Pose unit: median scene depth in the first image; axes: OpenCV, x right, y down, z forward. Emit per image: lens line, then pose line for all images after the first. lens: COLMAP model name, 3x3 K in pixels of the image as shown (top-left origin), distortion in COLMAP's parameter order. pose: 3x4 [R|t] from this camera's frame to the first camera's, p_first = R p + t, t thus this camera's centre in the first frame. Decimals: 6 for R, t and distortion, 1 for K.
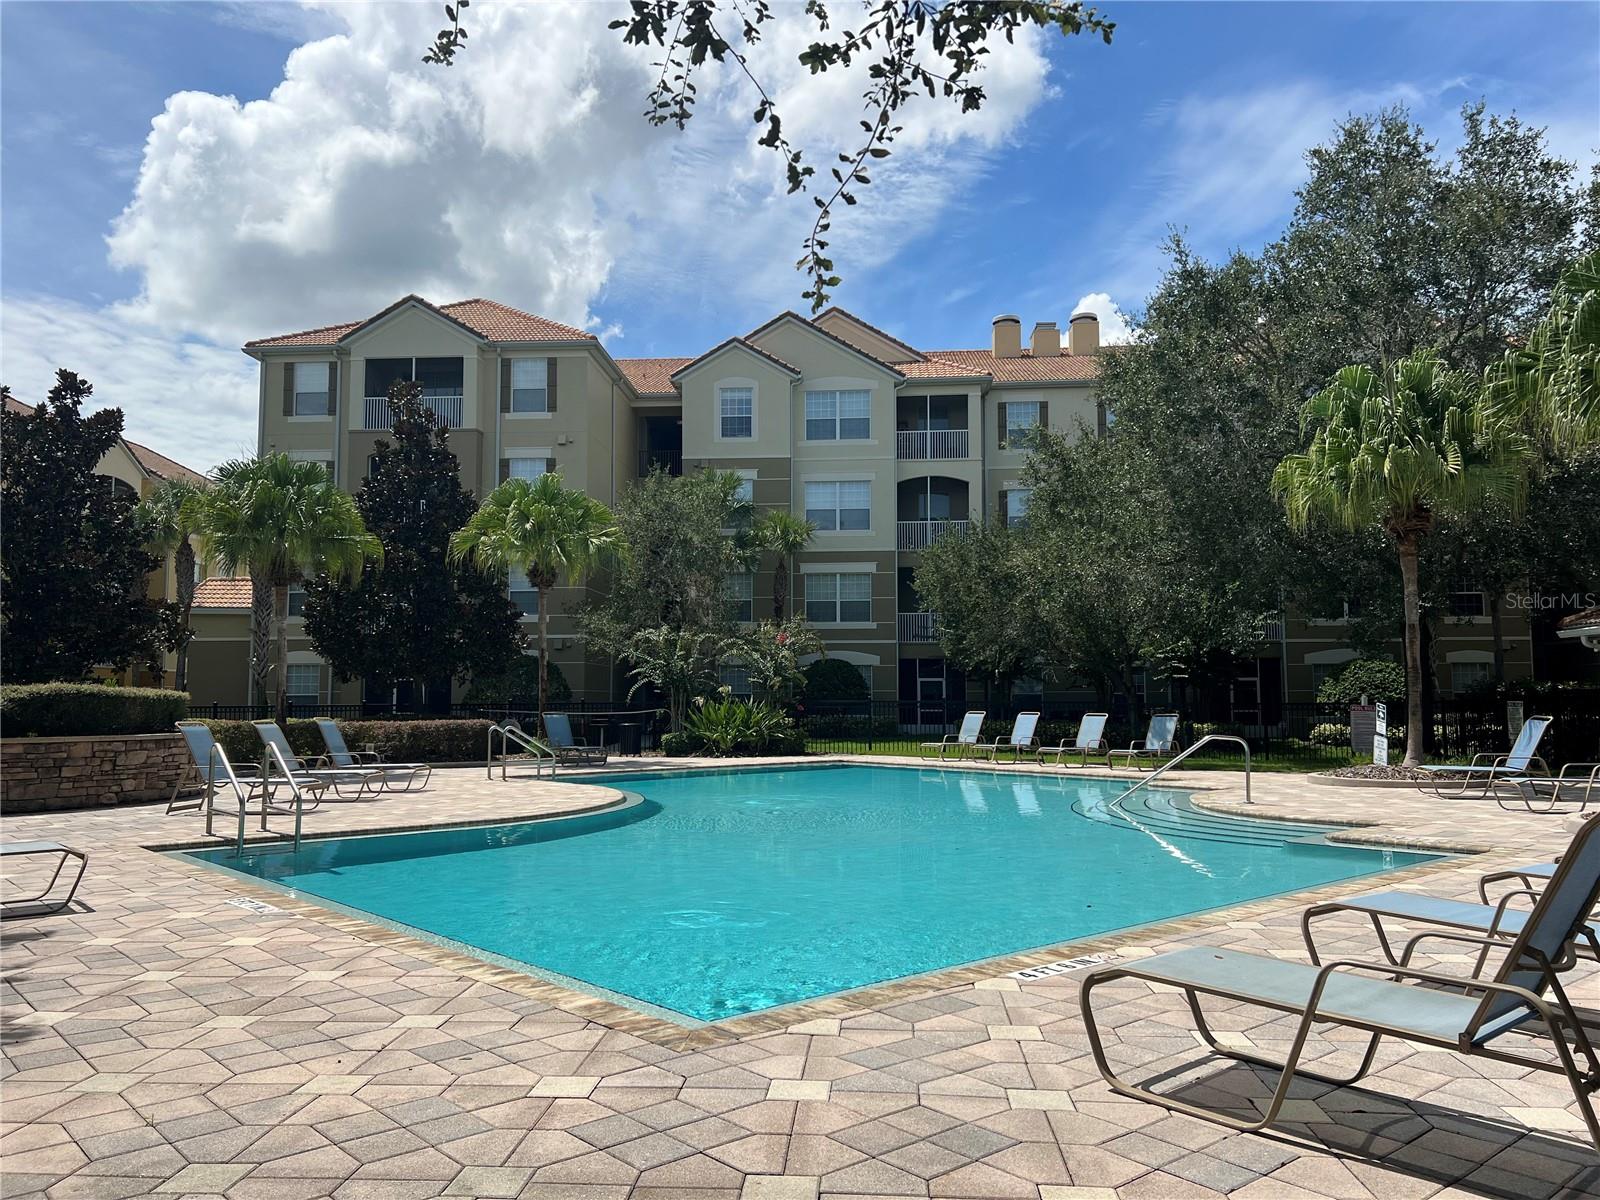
lens RADIAL K [[1198.7, 0, 788.4], [0, 1198.7, 599.5], [0, 0, 1]] dist [0.056854, -0.075821]
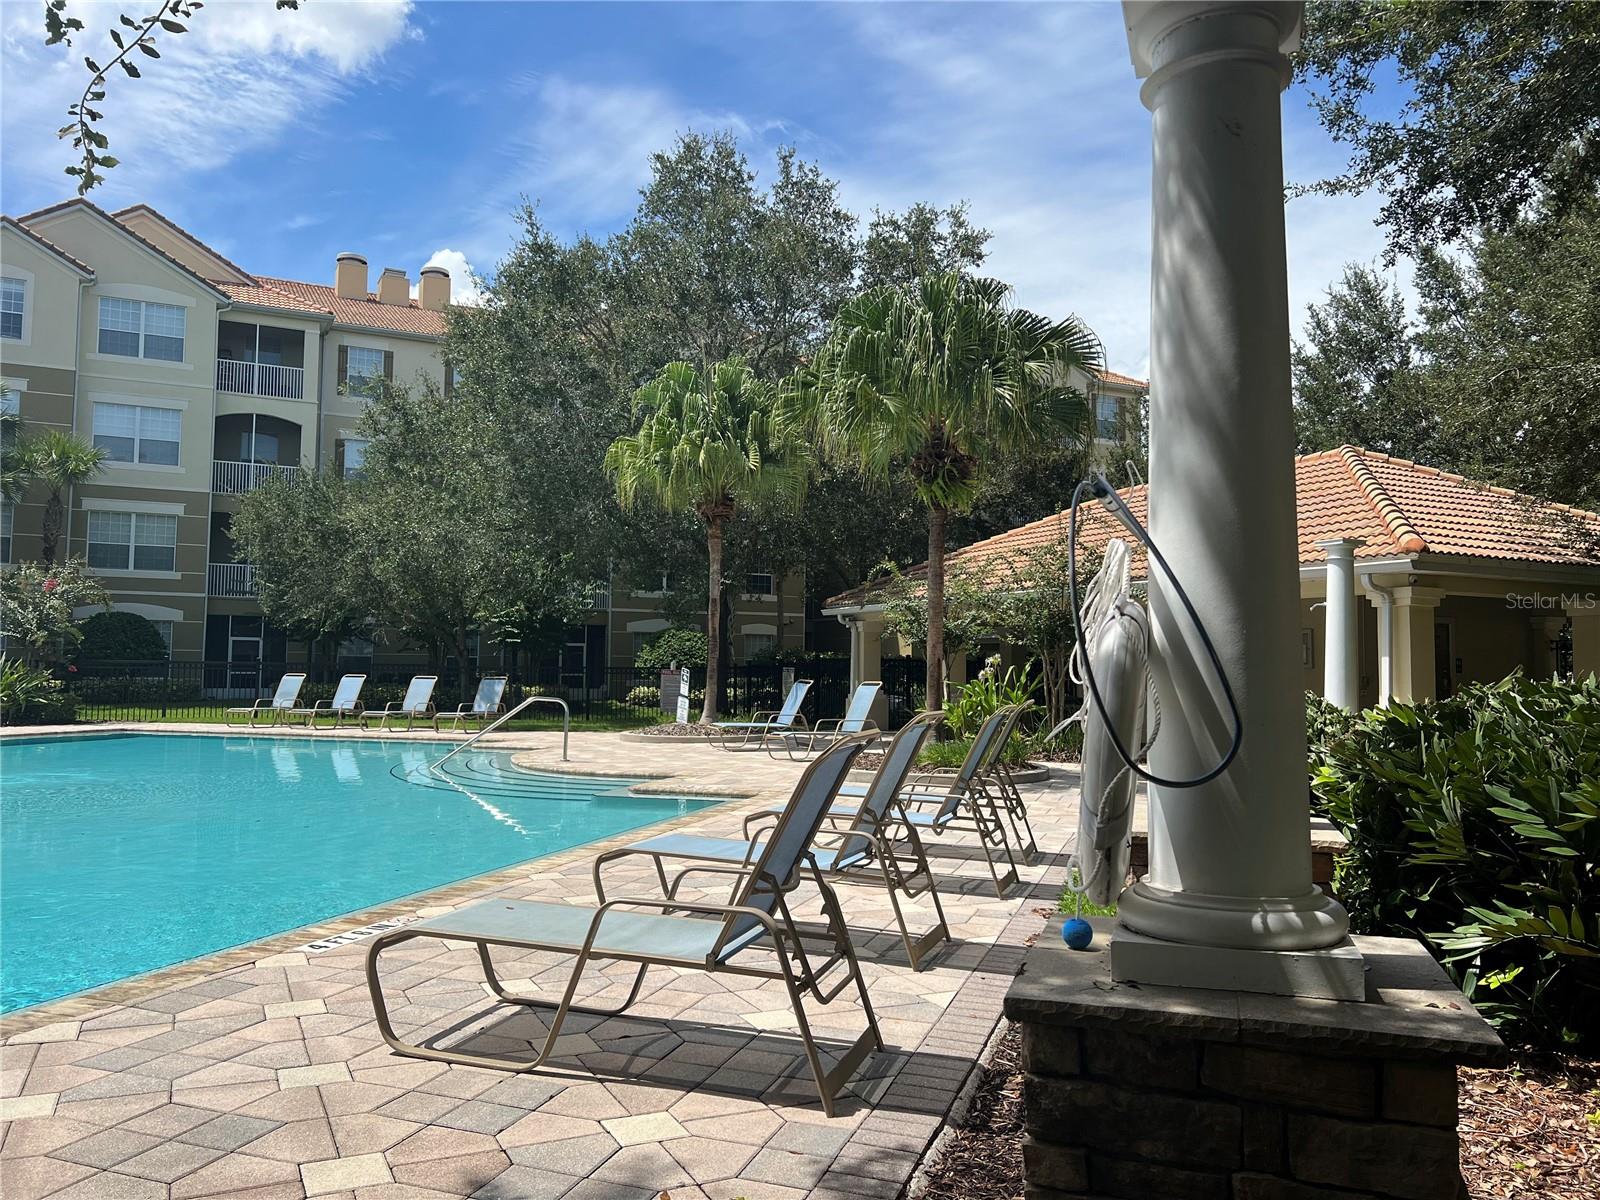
lens RADIAL K [[1198.7, 0, 805.1], [0, 1198.7, 599.8], [0, 0, 1]] dist [0.056854, -0.075821]
pose [[0.853003, 0.042350, 0.520185, 0.005483], [-0.057920, 0.998227, 0.013707, 0.000912], [-0.518682, -0.041821, 0.853944, 0.000057]]
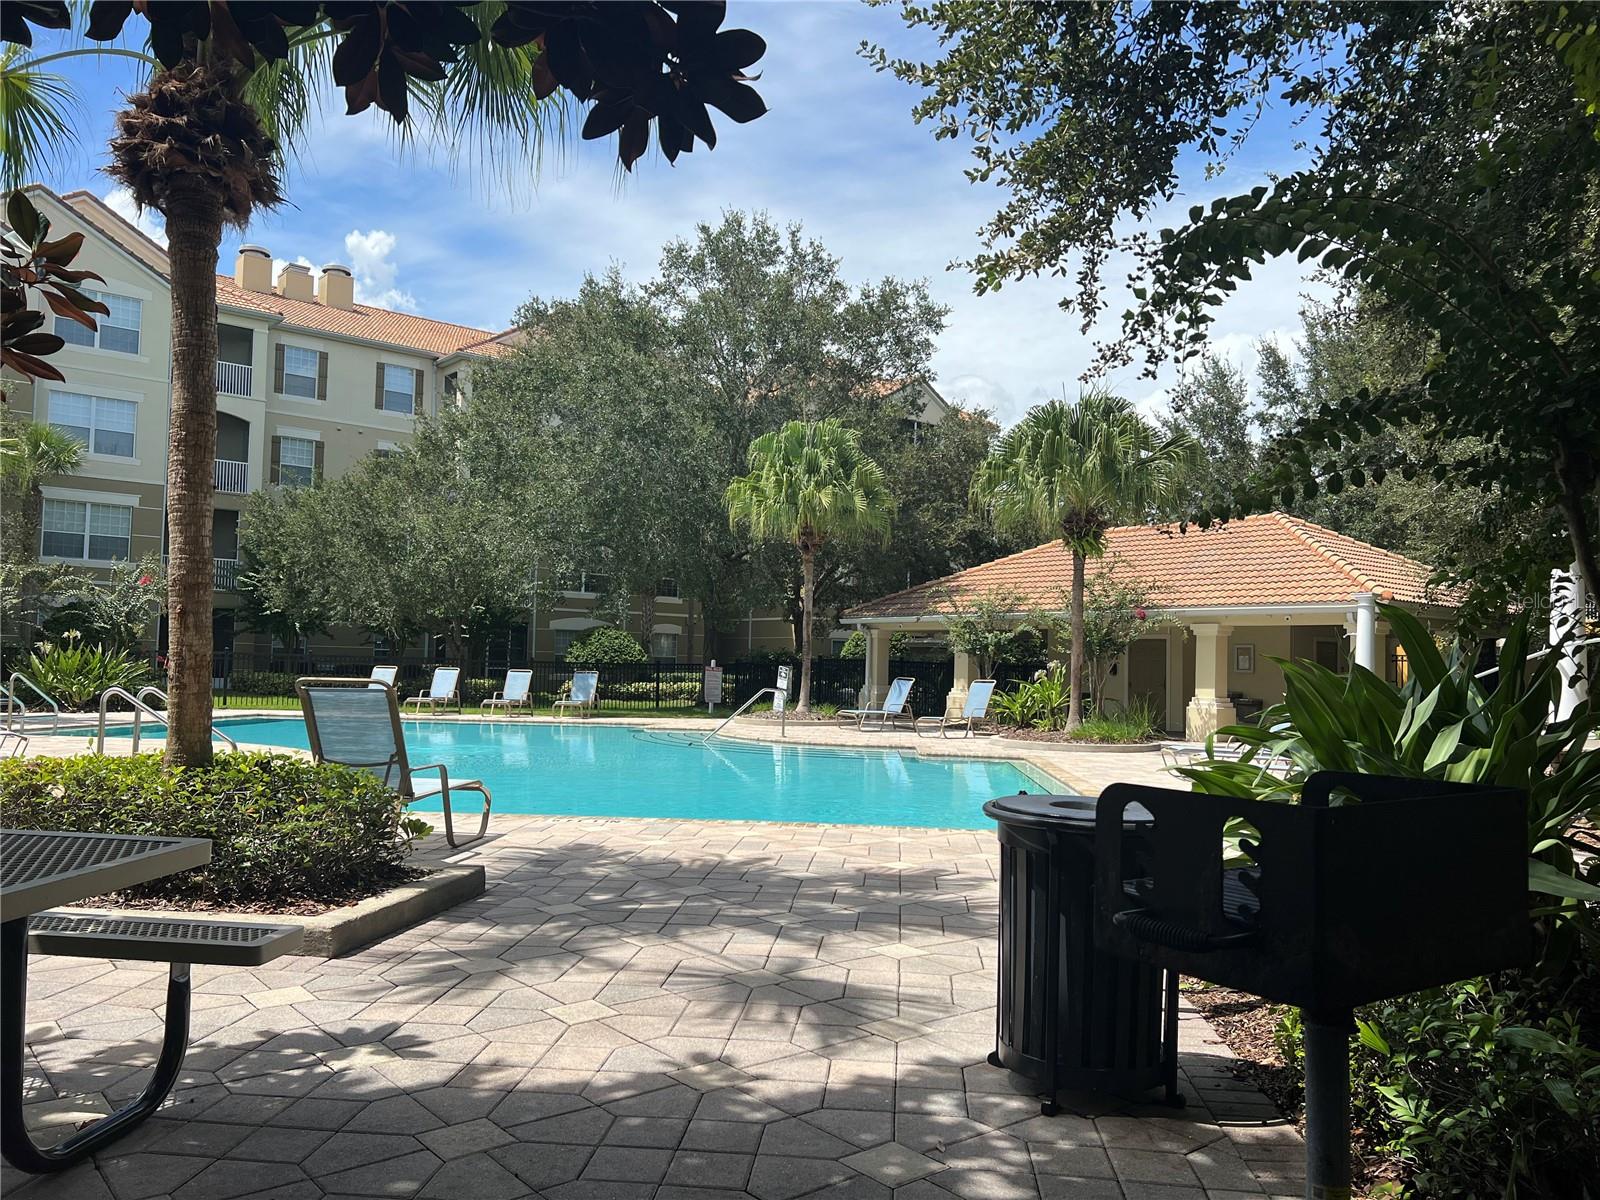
lens RADIAL K [[1198.7, 0, 808.3], [0, 1198.7, 608.5], [0, 0, 1]] dist [0.056854, -0.075821]
pose [[0.709986, 0.054805, 0.702080, -0.366203], [-0.085508, 0.996299, 0.008700, 0.004208], [-0.699005, -0.066210, 0.712045, 0.009257]]
